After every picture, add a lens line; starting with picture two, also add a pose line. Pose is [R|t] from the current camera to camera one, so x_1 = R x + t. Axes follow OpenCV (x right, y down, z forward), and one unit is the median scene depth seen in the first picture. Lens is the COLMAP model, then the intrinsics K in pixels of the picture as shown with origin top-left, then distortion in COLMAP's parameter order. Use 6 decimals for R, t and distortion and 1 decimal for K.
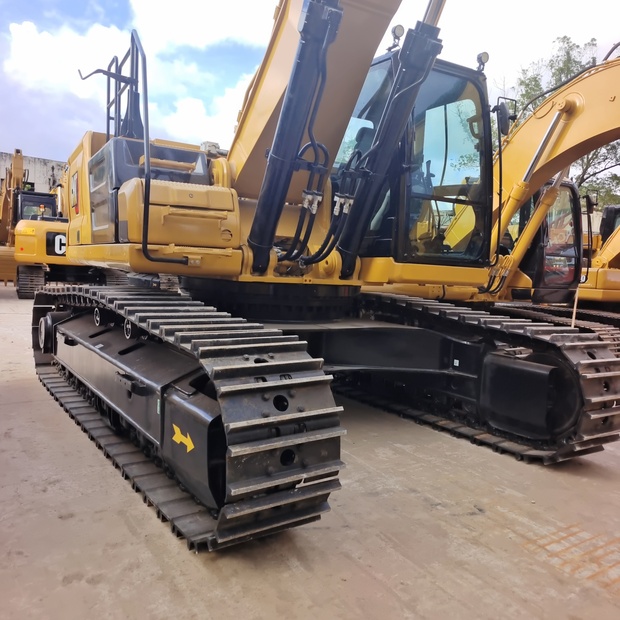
lens RADIAL K [[547.1, 0, 311.7], [0, 547.1, 311.1], [0, 0, 1]] dist [0.028088, 0.008995]
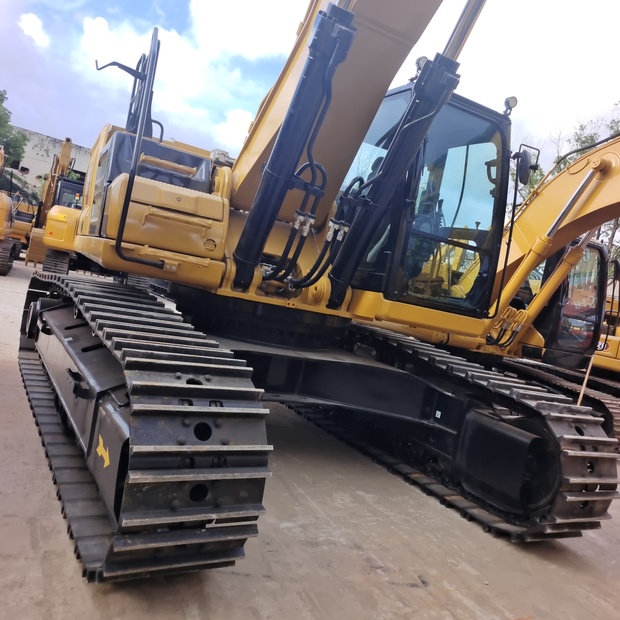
lens RADIAL K [[547.1, 0, 311.7], [0, 547.1, 311.1], [0, 0, 1]] dist [0.028088, 0.008995]
pose [[0.987501, 0.148799, -0.051965, 0.084990], [-0.150876, 0.987797, -0.038636, -0.013322], [0.045582, 0.045993, 0.997901, 0.053627]]
